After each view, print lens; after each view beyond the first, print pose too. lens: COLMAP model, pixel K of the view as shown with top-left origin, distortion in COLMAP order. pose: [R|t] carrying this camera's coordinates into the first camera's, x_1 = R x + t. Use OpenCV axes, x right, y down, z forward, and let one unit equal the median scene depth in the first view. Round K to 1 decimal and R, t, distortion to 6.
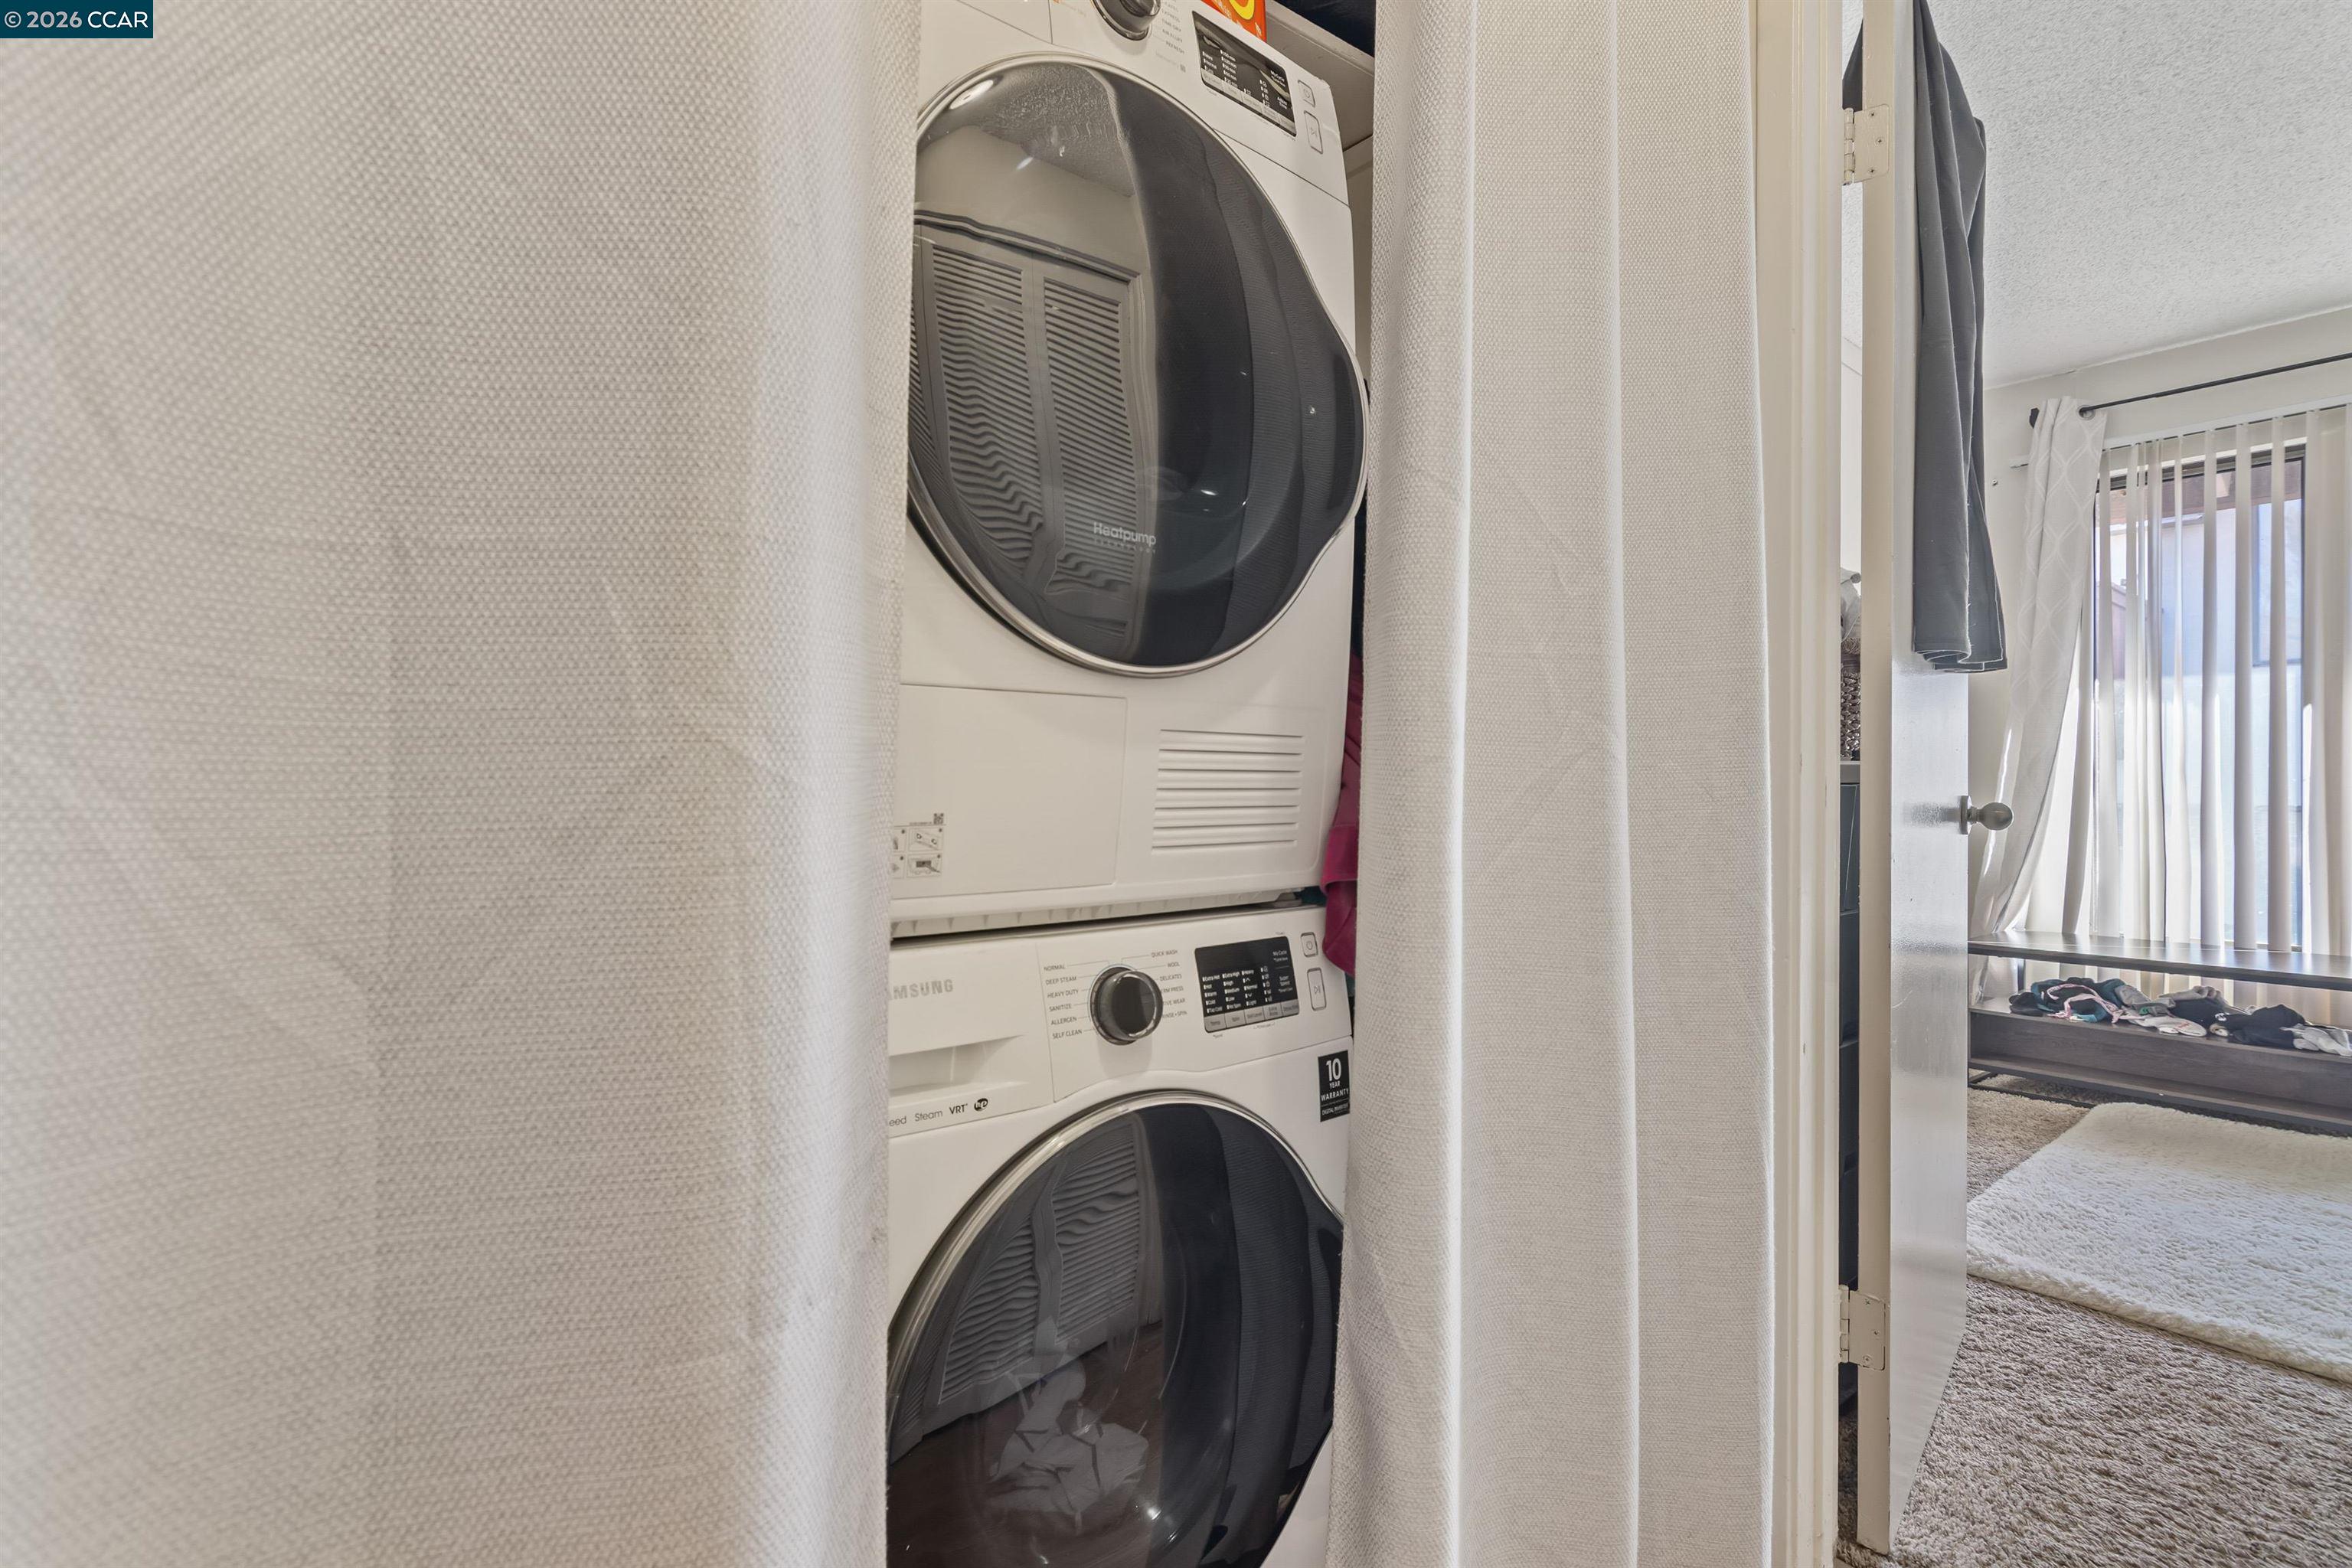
lens RADIAL K [[1131.7, 0, 1180.3], [0, 1131.7, 781.5], [0, 0, 1]] dist [-0.005258, 0.005358]
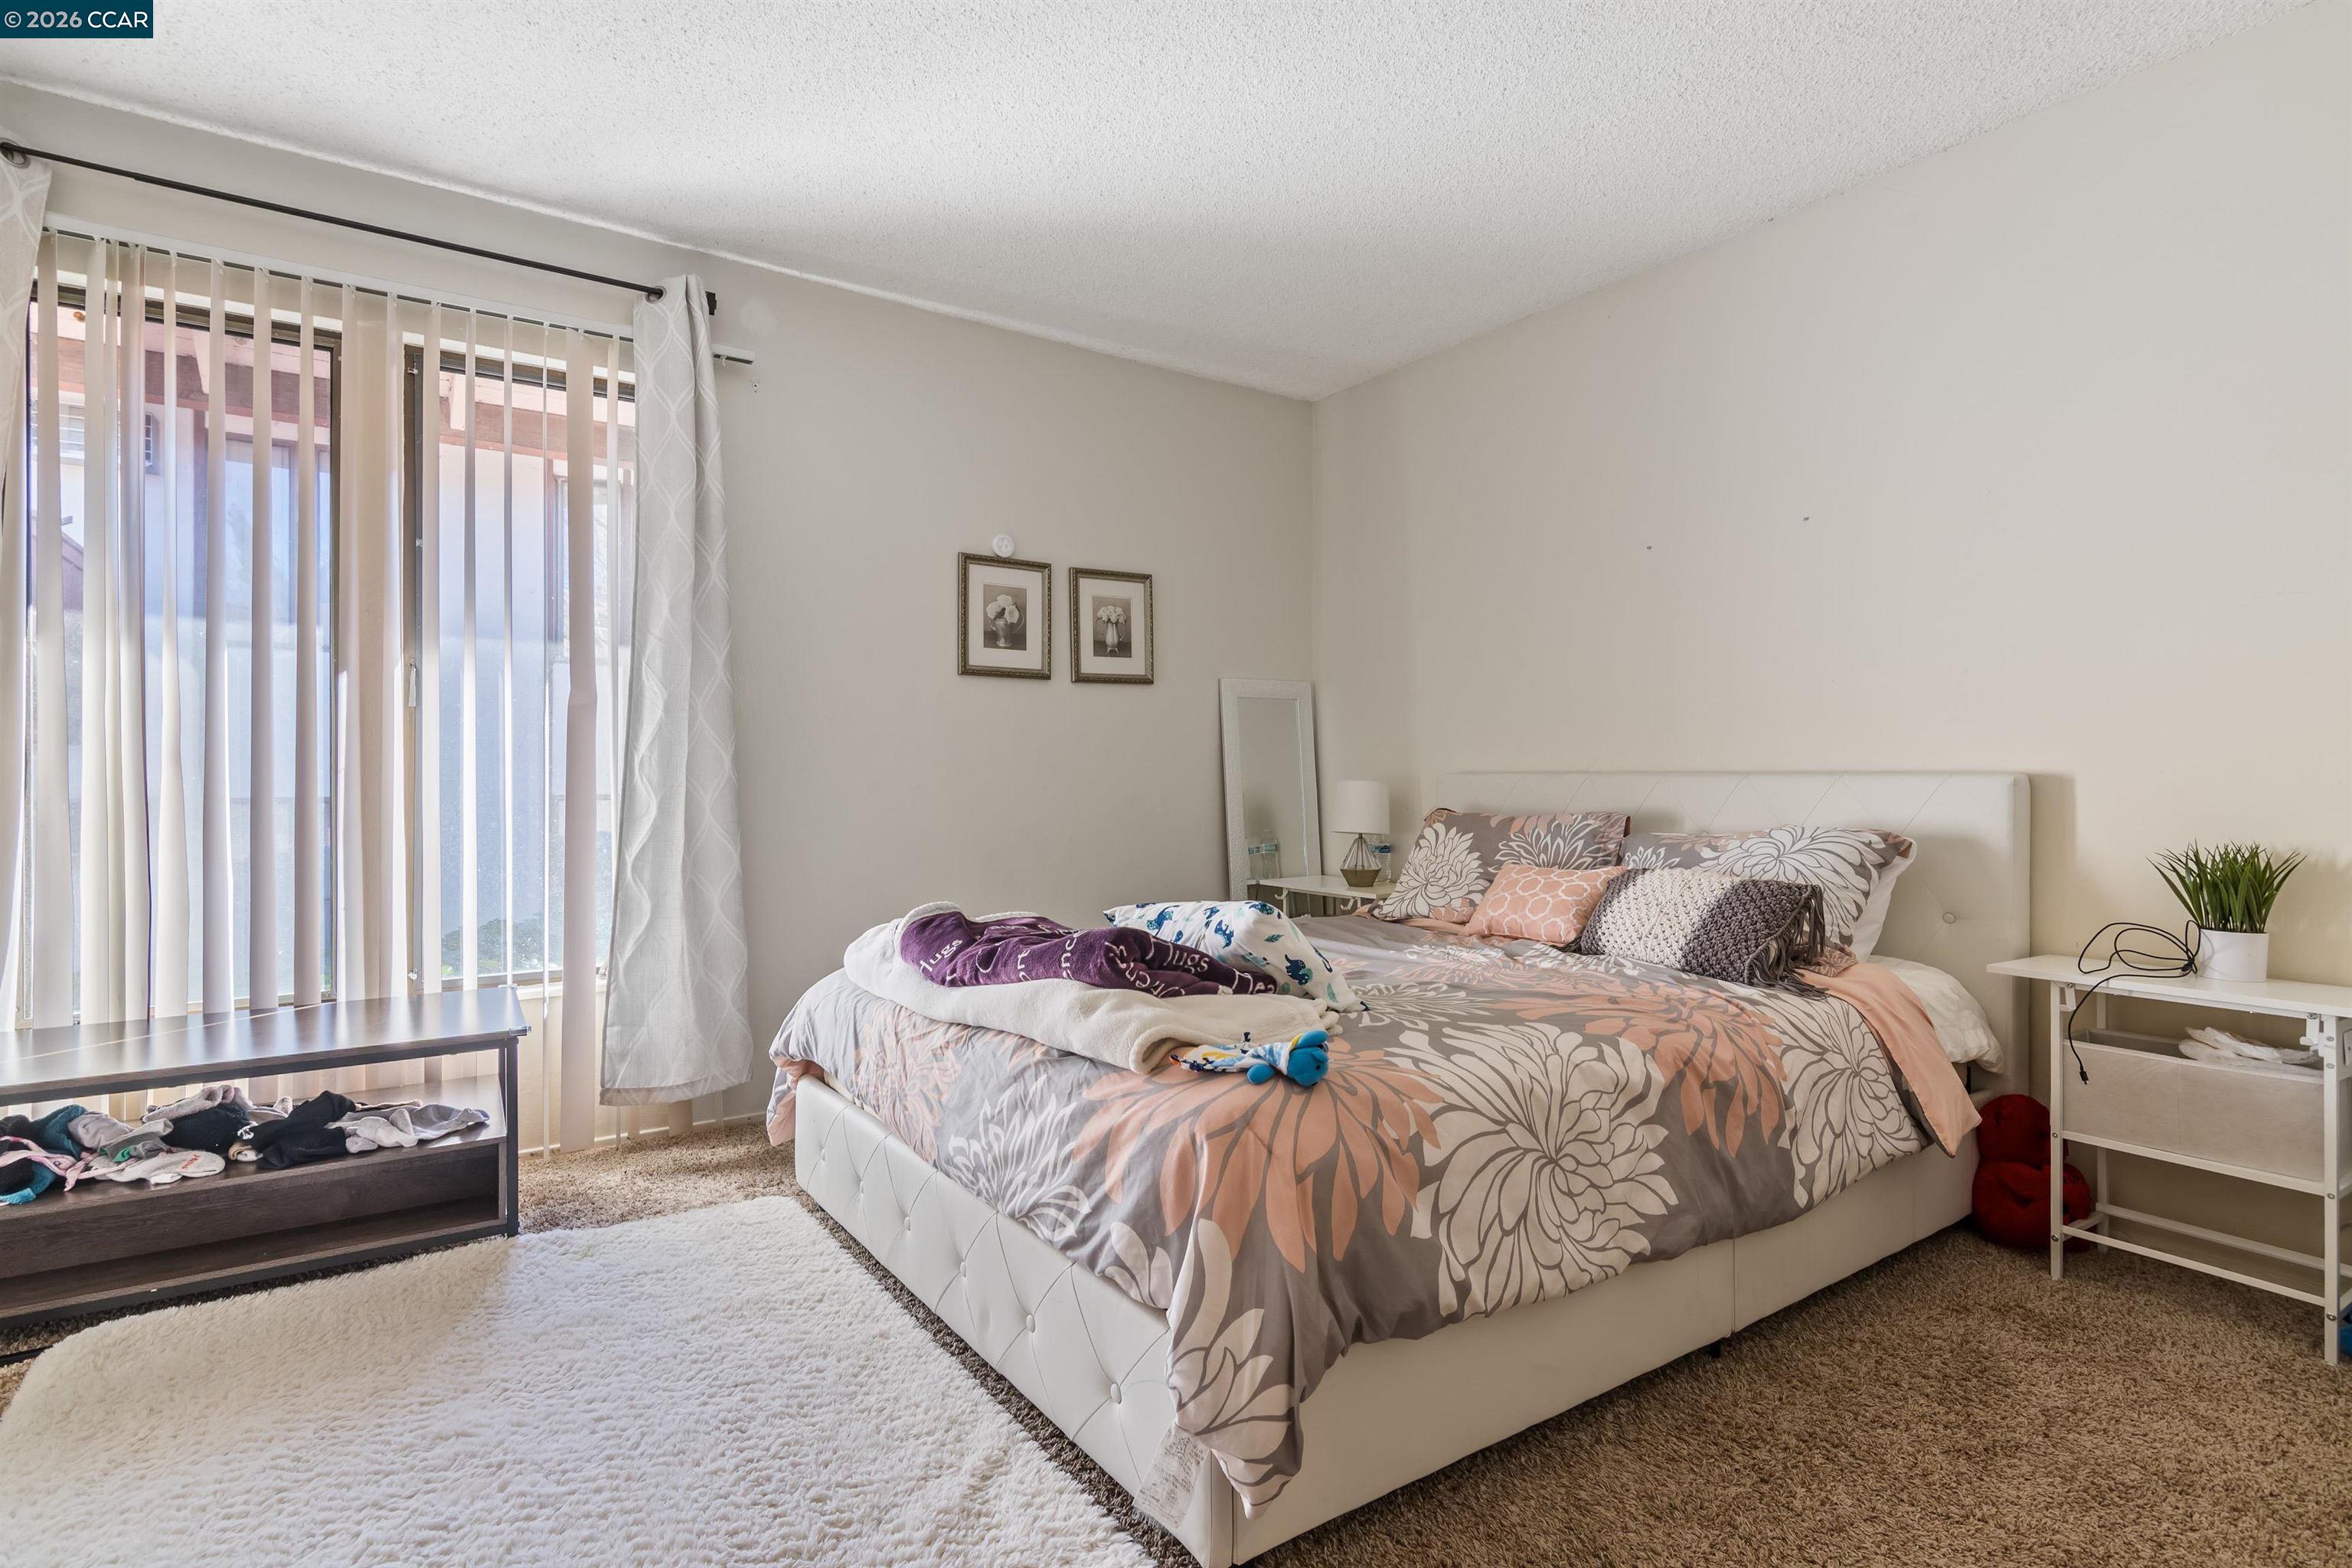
lens RADIAL K [[1131.7, 0, 1180.5], [0, 1131.7, 783.5], [0, 0, 1]] dist [-0.005258, 0.005358]
pose [[0.087637, 0.003536, 0.996146, 0.298870], [0.000285, 0.999994, -0.003574, 0.008094], [-0.996152, 0.000598, 0.087635, 0.383424]]
